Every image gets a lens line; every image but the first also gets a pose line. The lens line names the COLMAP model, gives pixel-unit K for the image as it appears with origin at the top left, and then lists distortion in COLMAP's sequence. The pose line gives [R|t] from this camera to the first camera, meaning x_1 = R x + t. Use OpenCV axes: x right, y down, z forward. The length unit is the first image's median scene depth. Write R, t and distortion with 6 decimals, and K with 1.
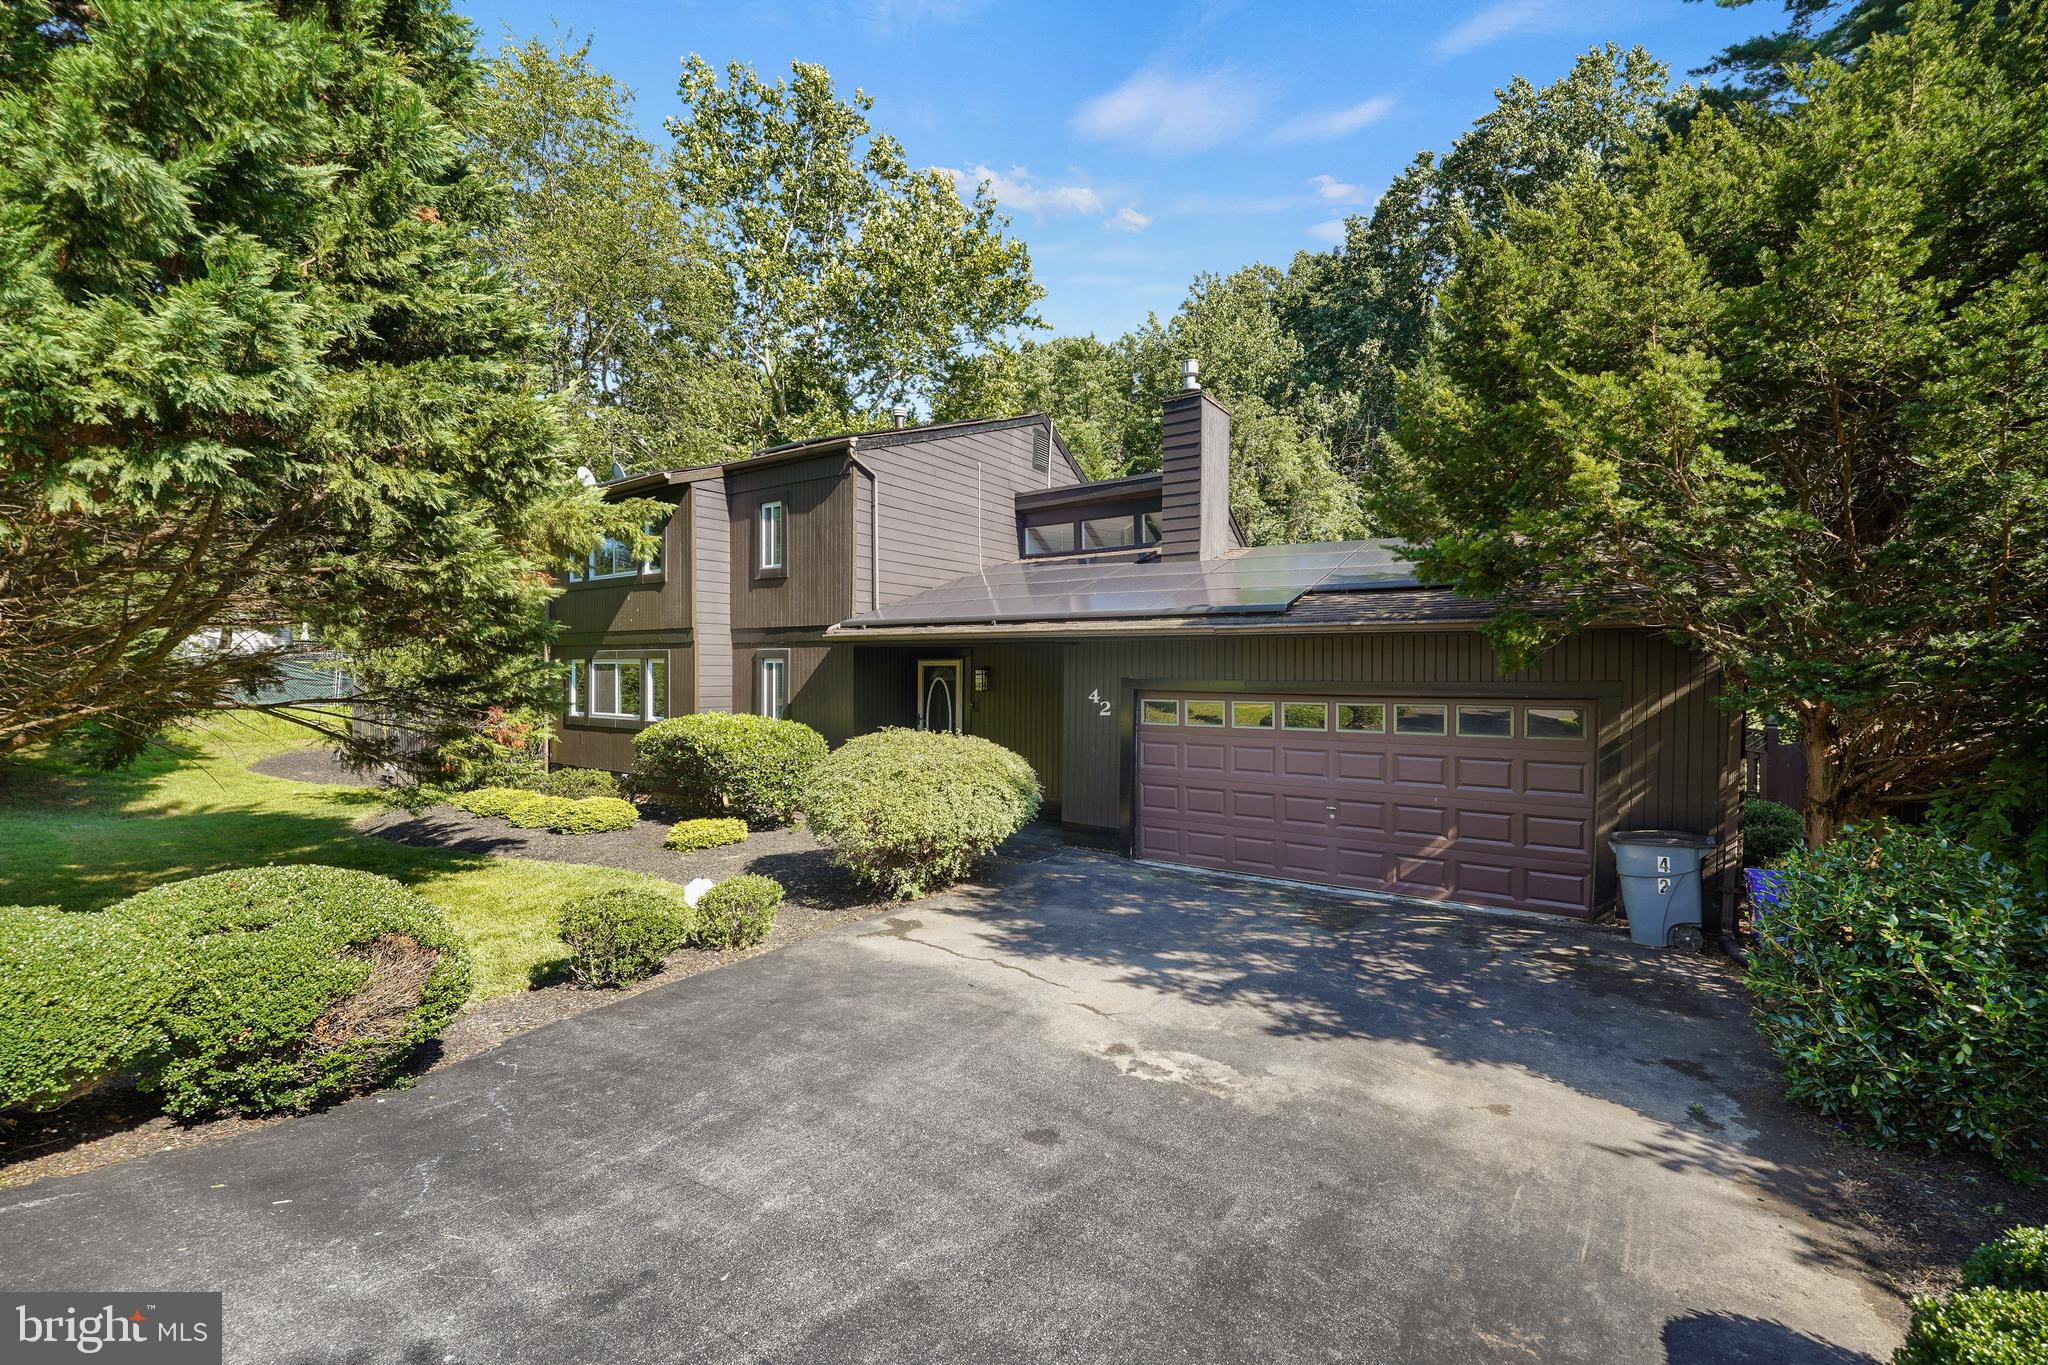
lens RADIAL K [[786.8, 0, 1027.0], [0, 786.8, 665.5], [0, 0, 1]] dist [0.007759, 0.000061]
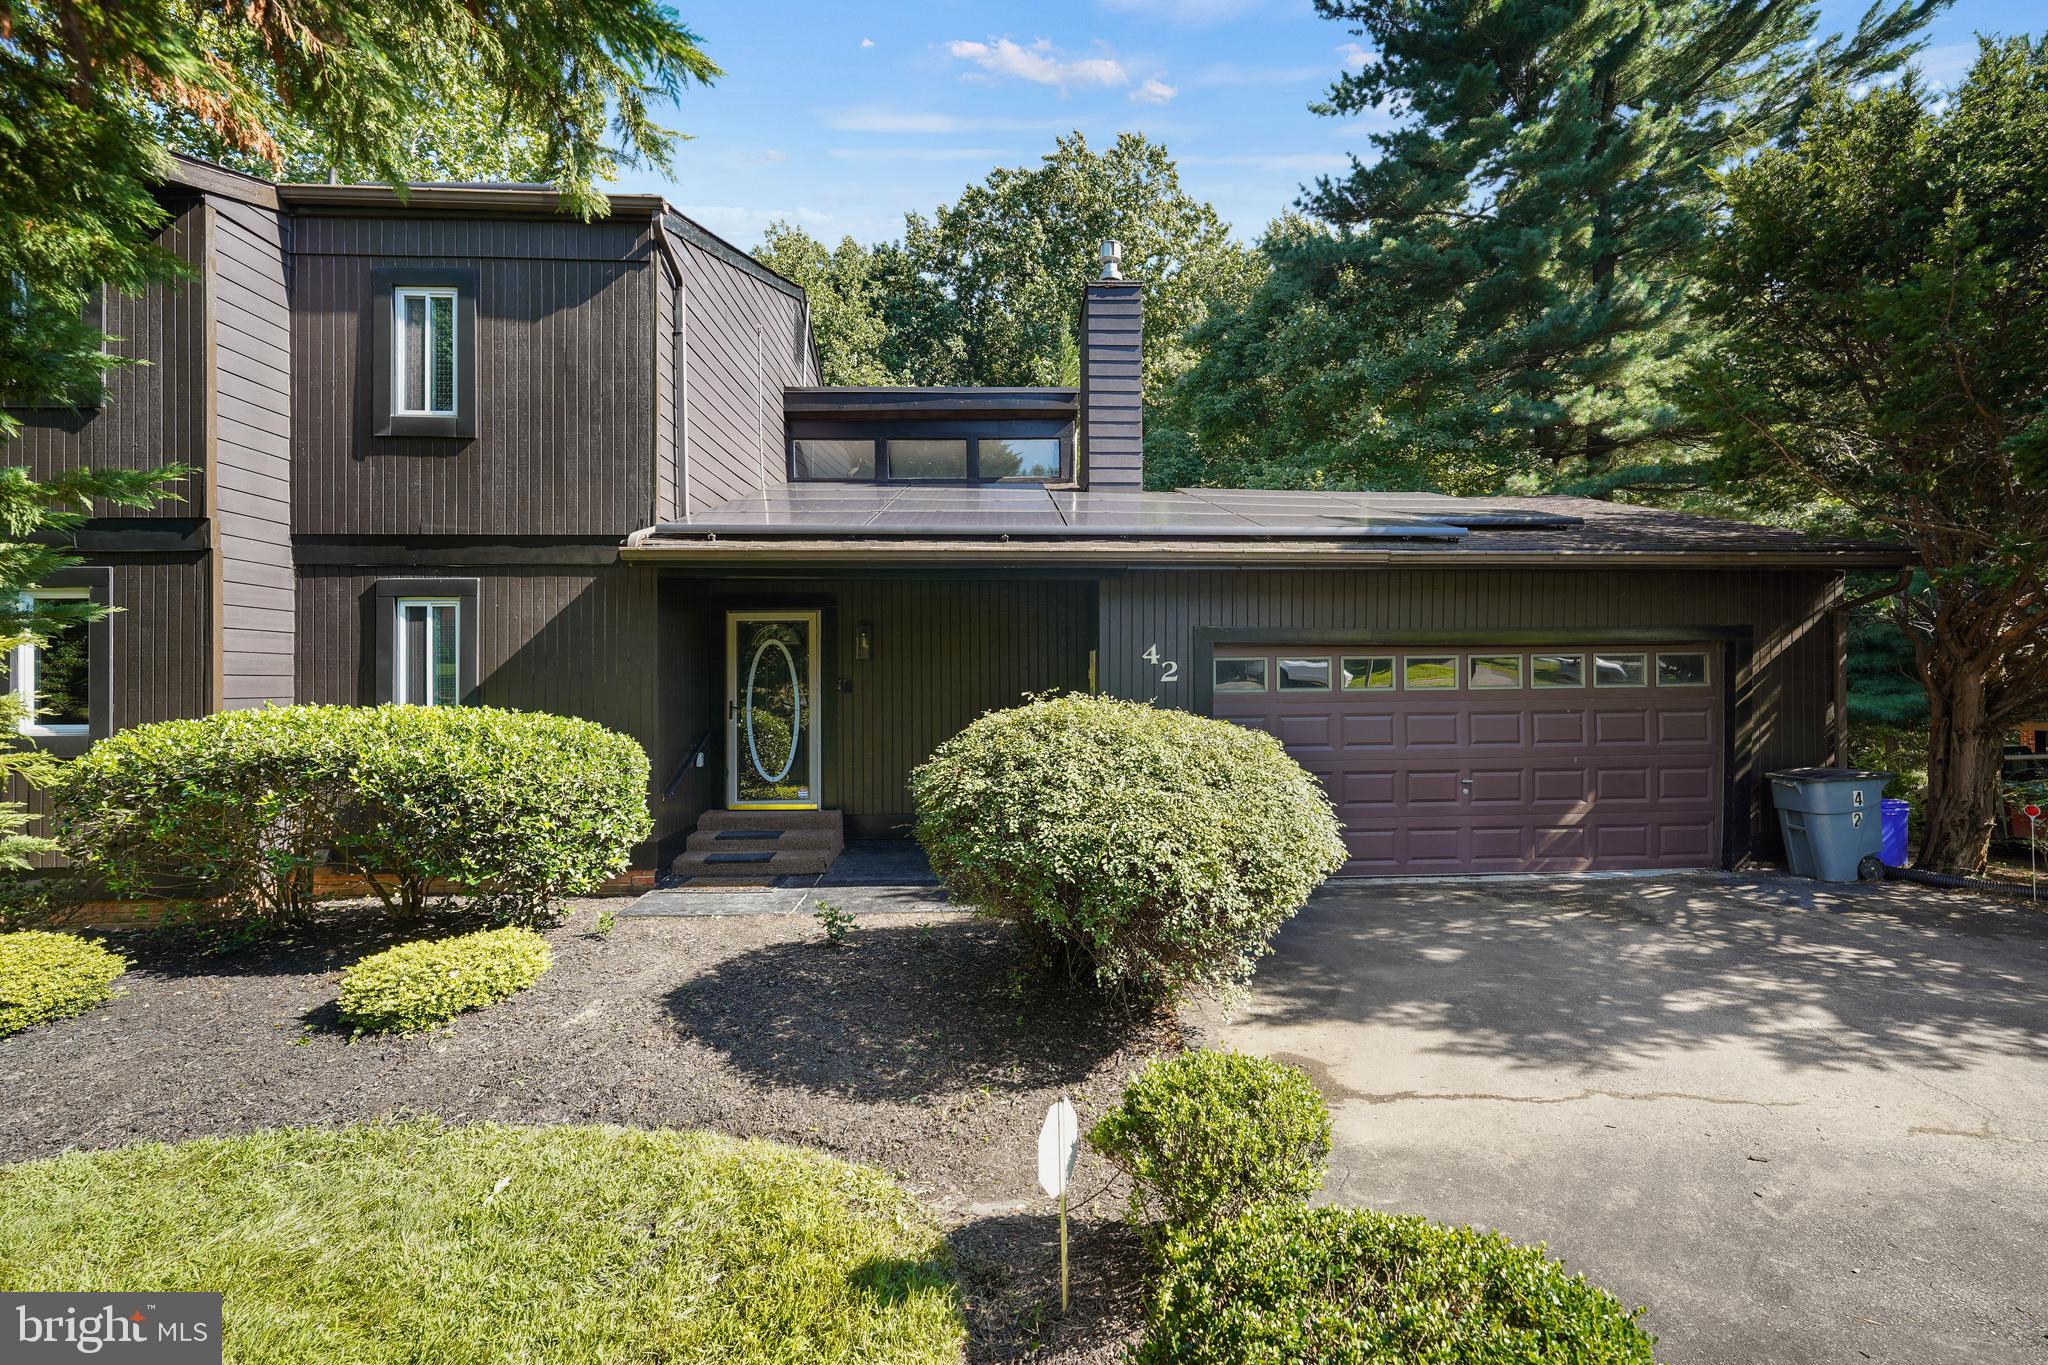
lens RADIAL K [[821.8, 0, 1013.2], [0, 821.8, 666.7], [0, 0, 1]] dist [-0.000220, 0.000328]
pose [[0.816929, 0.002552, 0.576732, -0.431322], [0.004071, 0.999940, -0.010192, 0.056859], [-0.576724, 0.010674, 0.816870, 0.483857]]
